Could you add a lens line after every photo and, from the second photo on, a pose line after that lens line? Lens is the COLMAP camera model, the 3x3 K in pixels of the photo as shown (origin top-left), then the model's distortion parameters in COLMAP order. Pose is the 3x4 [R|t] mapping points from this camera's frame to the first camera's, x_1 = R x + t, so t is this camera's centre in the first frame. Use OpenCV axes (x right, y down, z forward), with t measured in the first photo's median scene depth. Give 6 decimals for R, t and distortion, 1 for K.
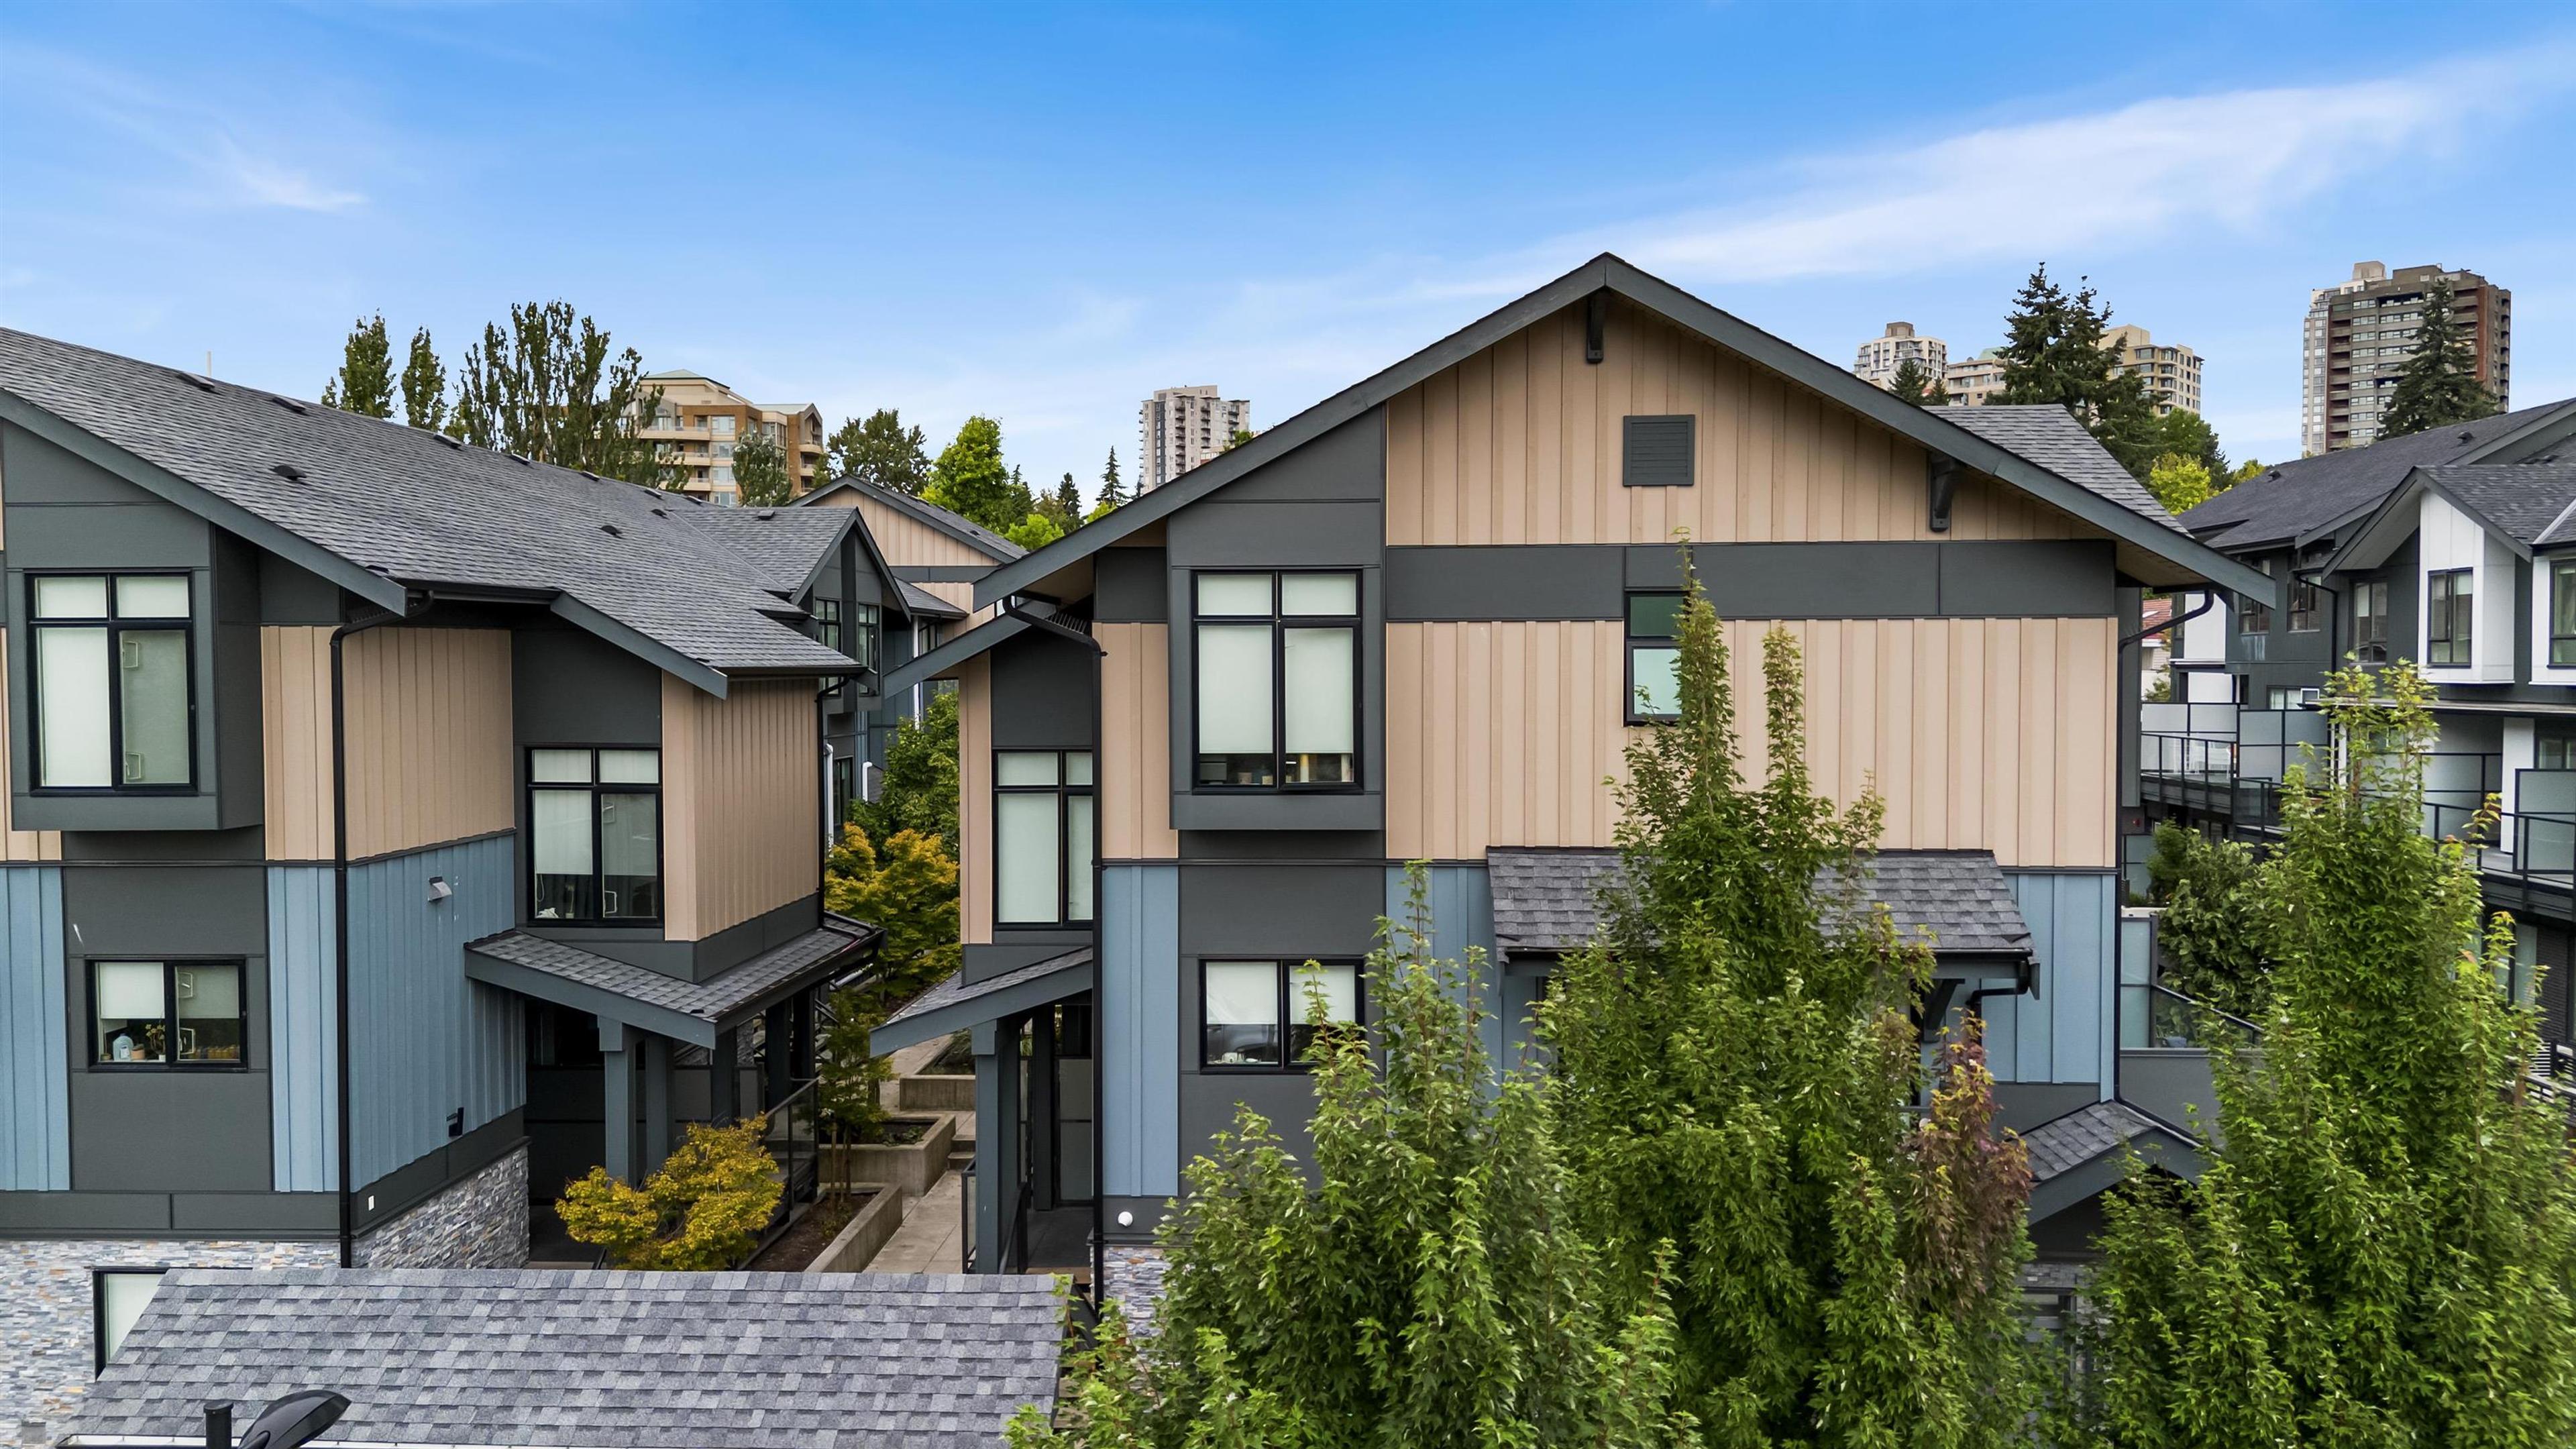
lens RADIAL K [[1816.7, 0, 1288.0], [0, 1816.7, 724.5], [0, 0, 1]] dist [0.060724, -0.051286]
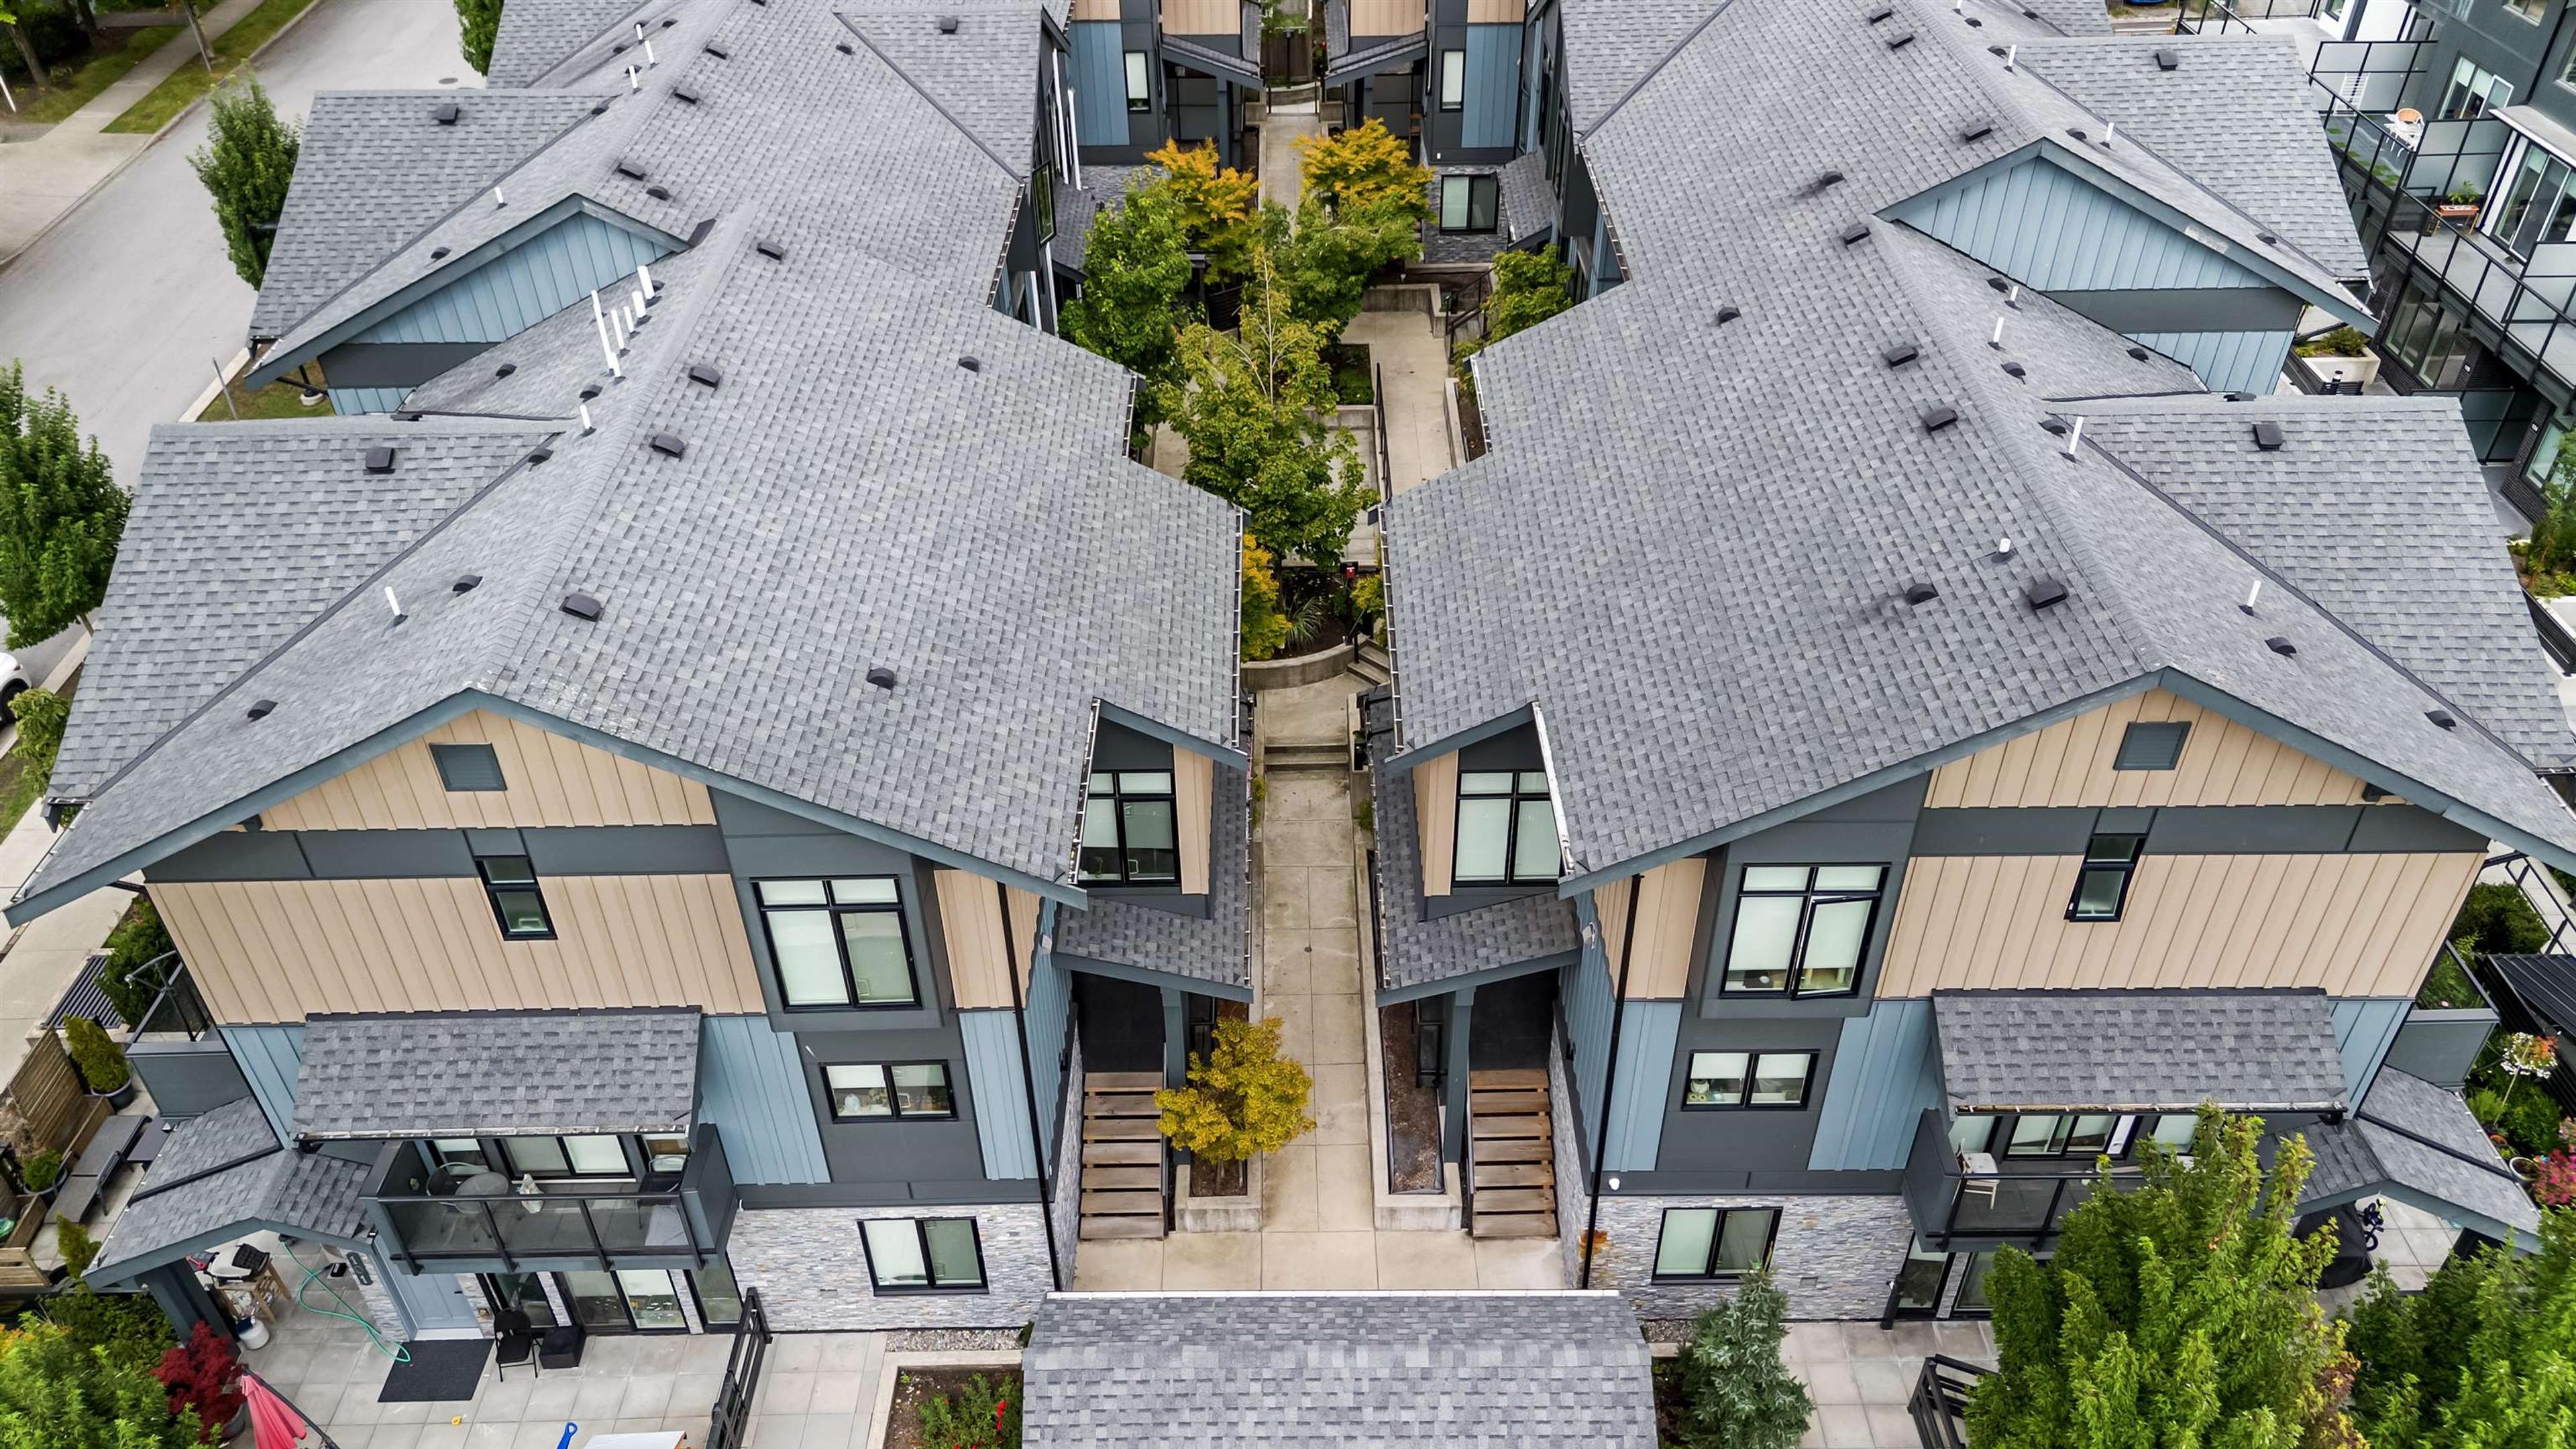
lens RADIAL K [[1816.7, 0, 1288.0], [0, 1816.7, 724.5], [0, 0, 1]] dist [0.060724, -0.051286]
pose [[0.998297, -0.039999, 0.042470, -0.384765], [0.008053, 0.815478, 0.578732, -0.823391], [-0.057782, -0.577405, 0.814411, 0.090573]]
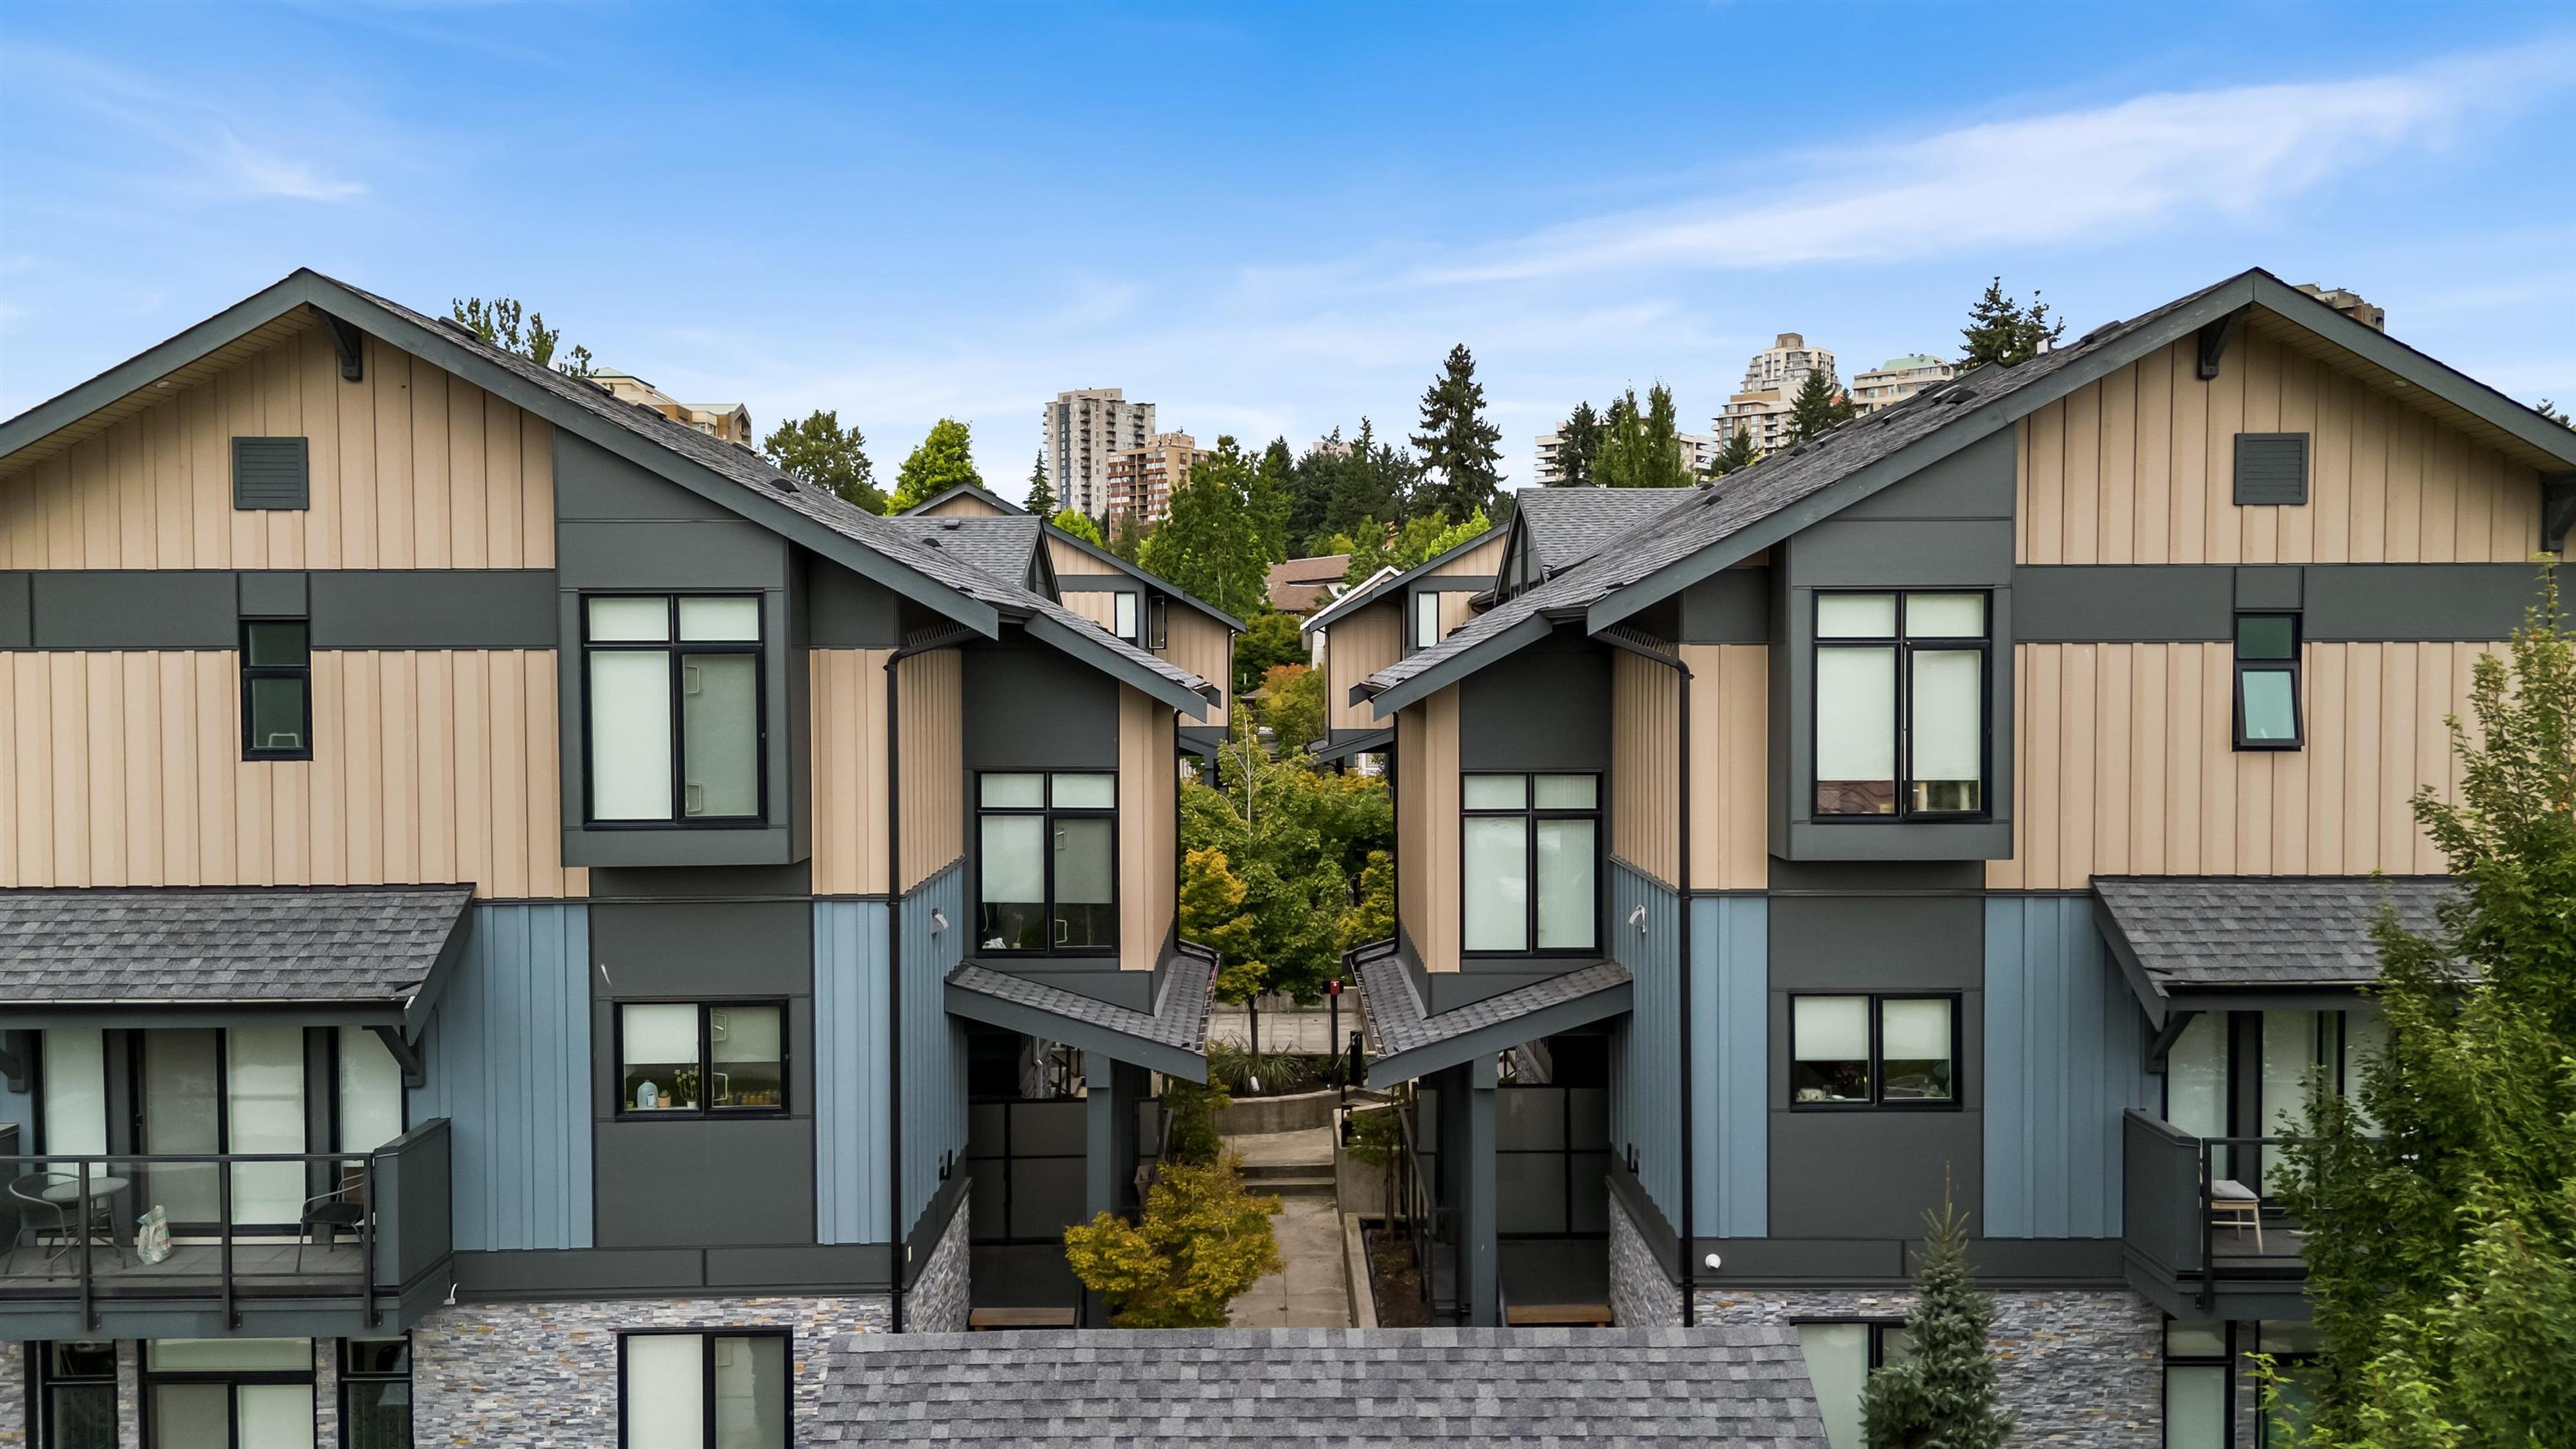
lens RADIAL K [[1816.7, 0, 1288.0], [0, 1816.7, 724.5], [0, 0, 1]] dist [0.060724, -0.051286]
pose [[0.998126, -0.002546, 0.061145, -0.376942], [0.002667, 0.999995, -0.001904, -0.012304], [-0.061140, 0.002063, 0.998127, 0.045648]]
